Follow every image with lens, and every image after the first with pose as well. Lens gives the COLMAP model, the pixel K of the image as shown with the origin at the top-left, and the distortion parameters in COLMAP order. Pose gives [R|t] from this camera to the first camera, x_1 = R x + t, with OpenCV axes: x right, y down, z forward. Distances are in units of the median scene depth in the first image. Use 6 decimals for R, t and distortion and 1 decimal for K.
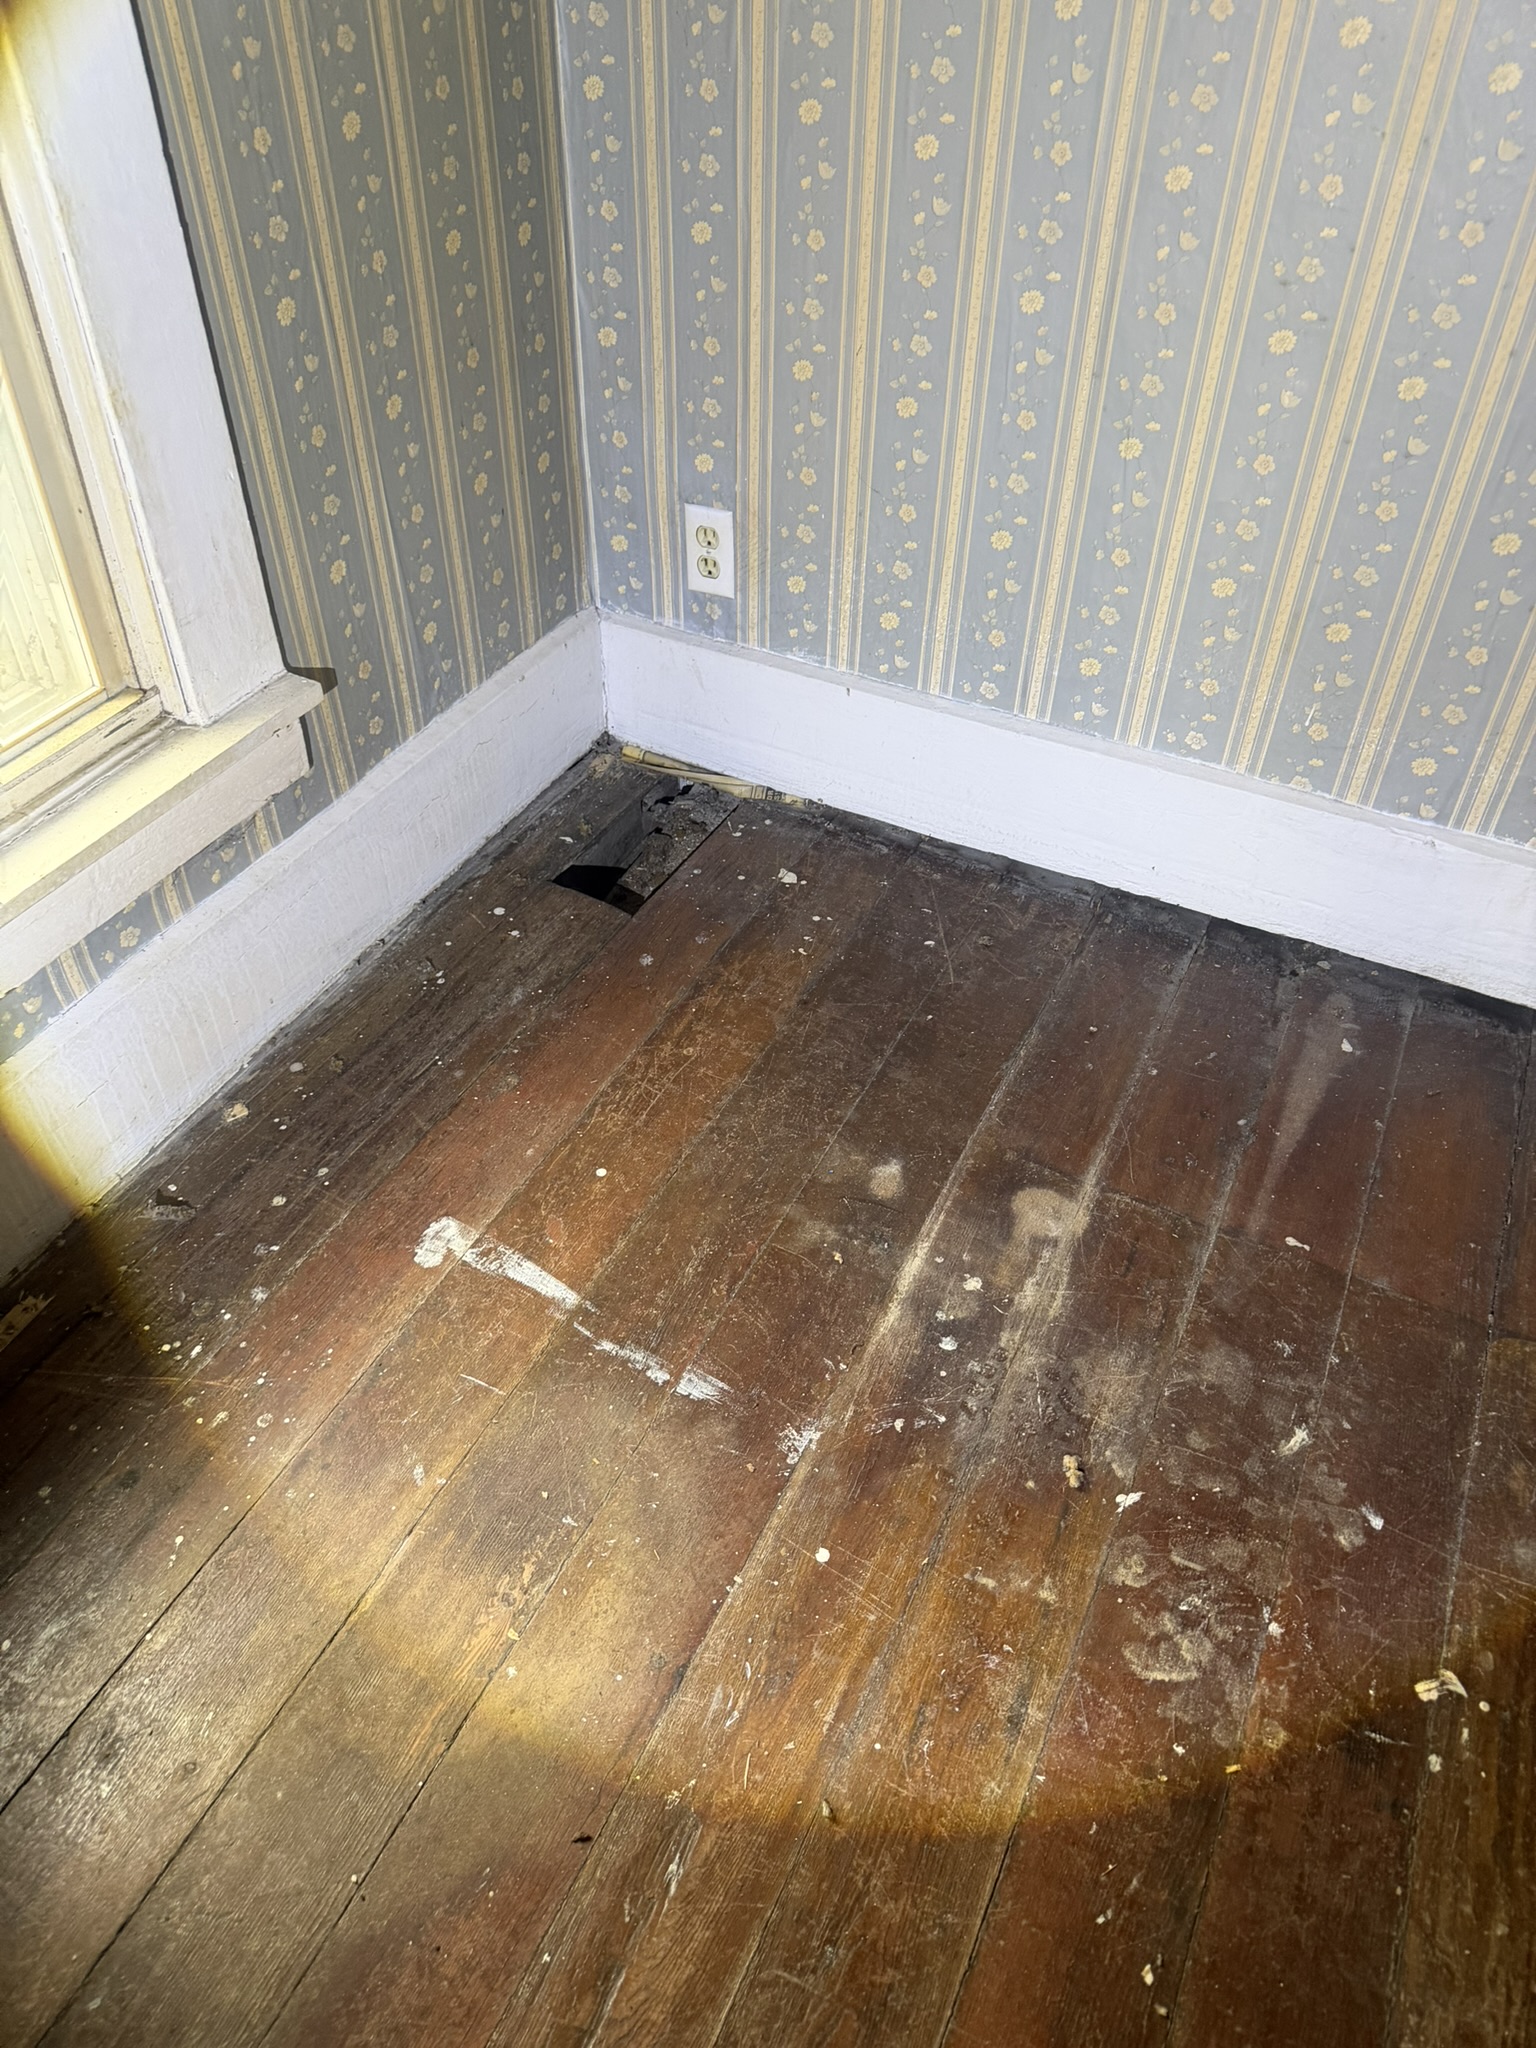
lens RADIAL K [[1444.5, 0, 767.1], [0, 1444.5, 1043.1], [0, 0, 1]] dist [0.046769, -0.056917]
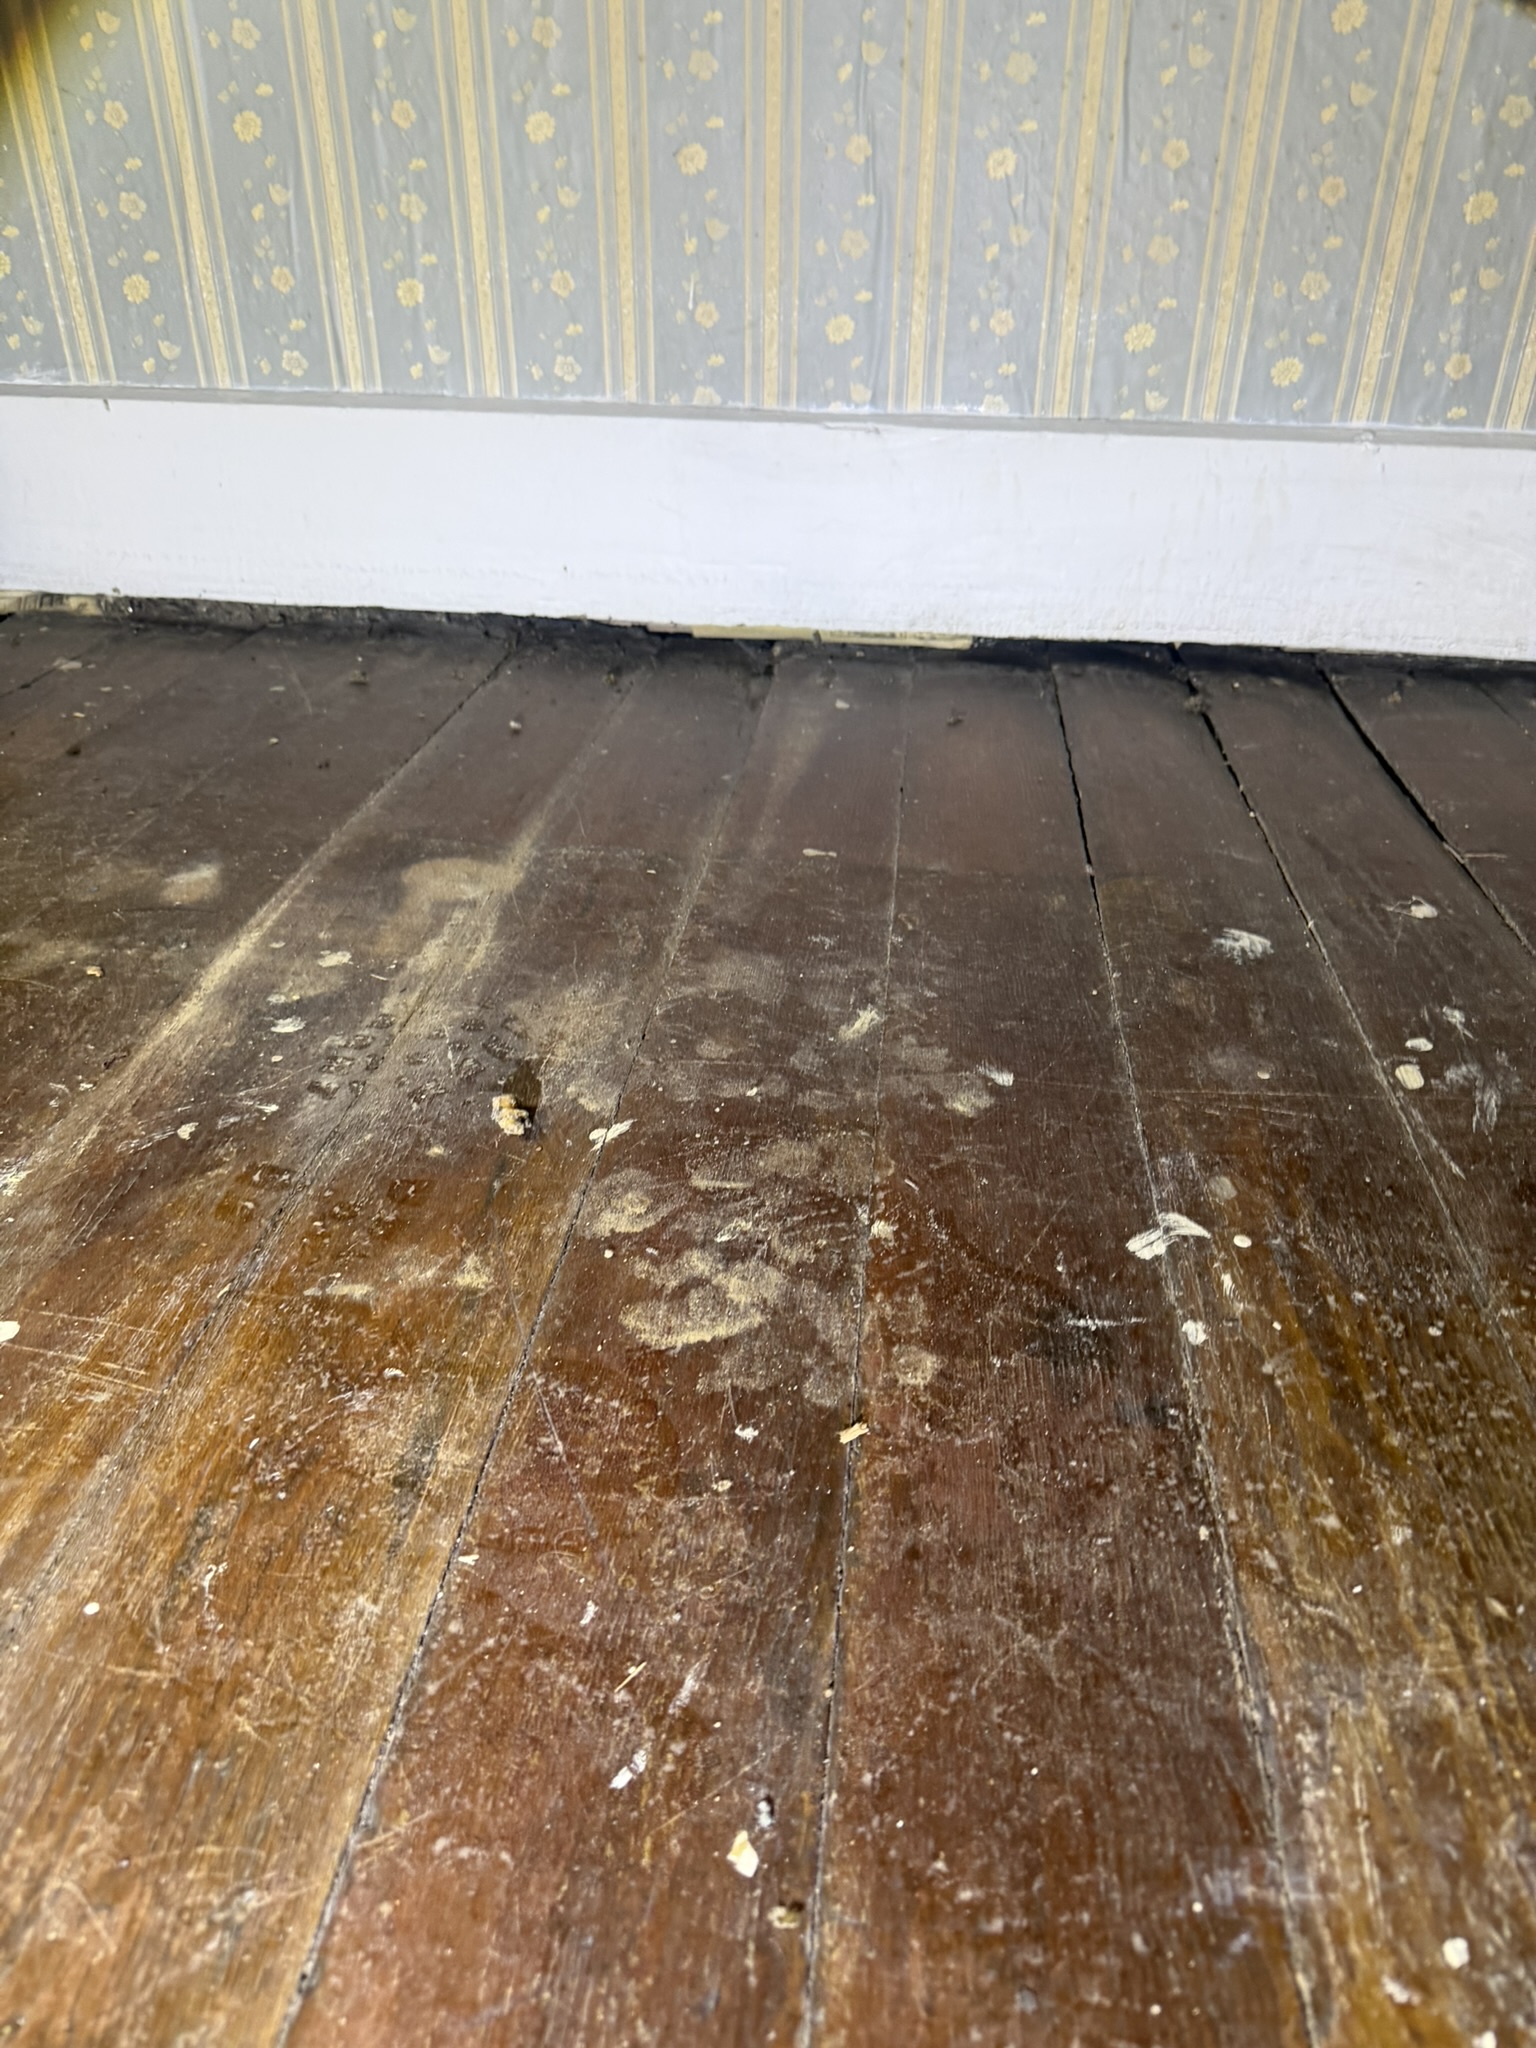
lens RADIAL K [[1444.5, 0, 772.6], [0, 1444.5, 1048.9], [0, 0, 1]] dist [0.046769, -0.056917]
pose [[0.939353, -0.186653, 0.287708, 0.136692], [0.234157, 0.962007, -0.140403, 0.339814], [-0.250570, 0.199257, 0.947371, 0.396889]]
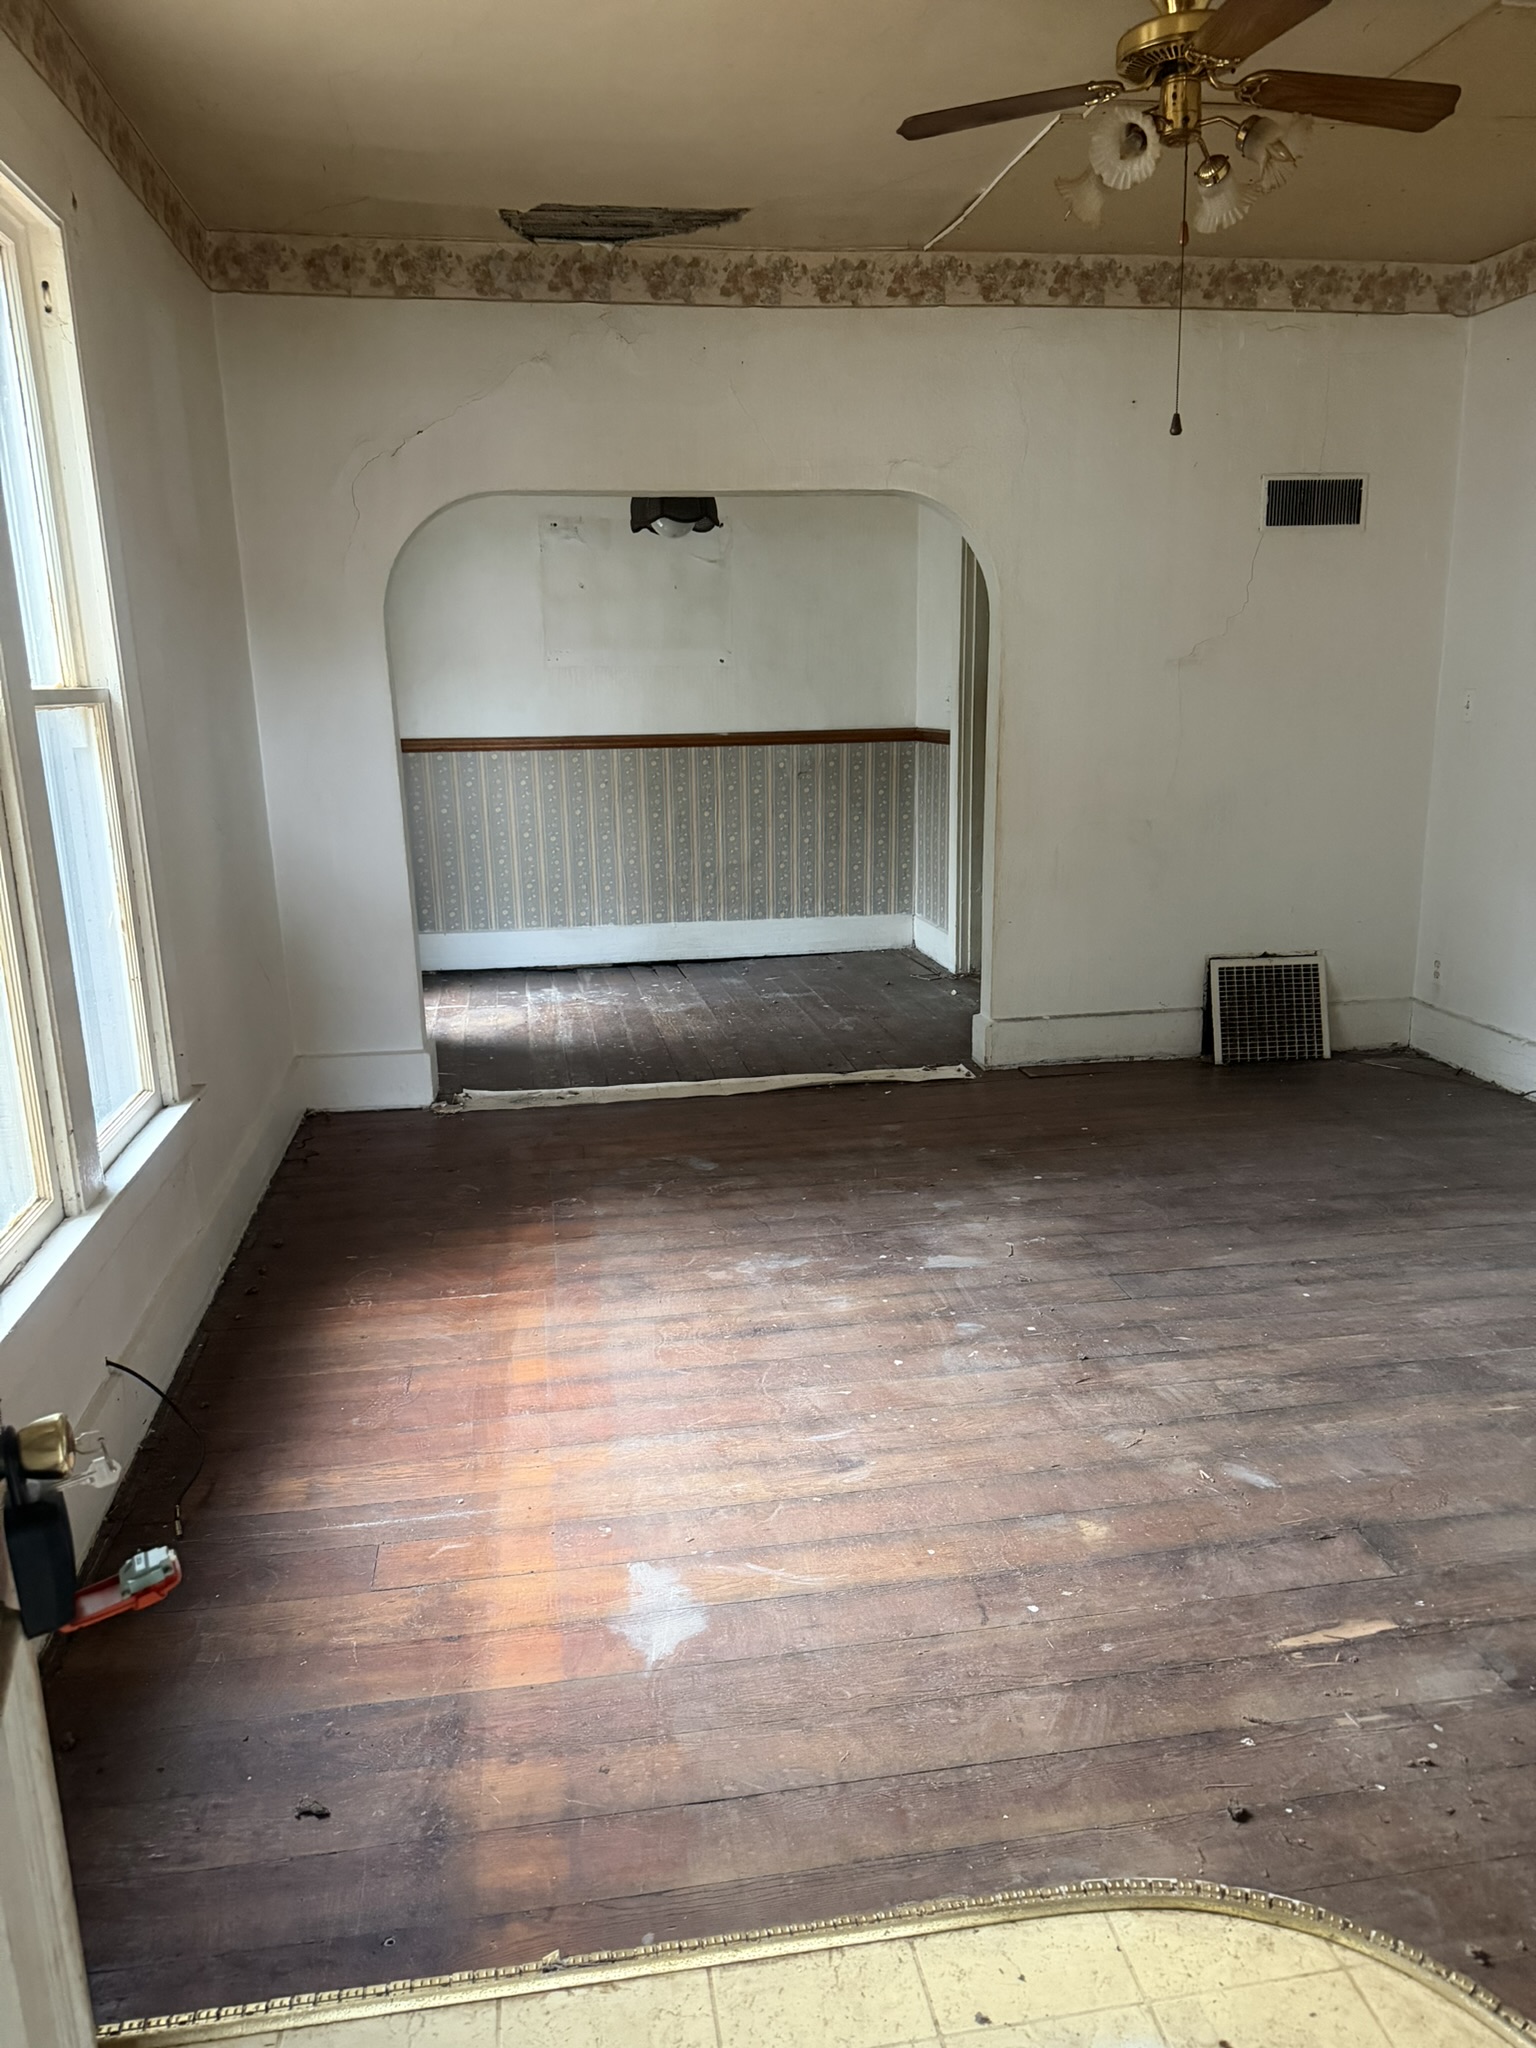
lens RADIAL K [[1444.5, 0, 754.6], [0, 1444.5, 1057.0], [0, 0, 1]] dist [0.046769, -0.056917]
pose [[0.811478, -0.176852, 0.556980, -2.024117], [0.419903, 0.839330, -0.345263, 2.332944], [-0.406430, 0.514051, 0.755358, -2.845938]]
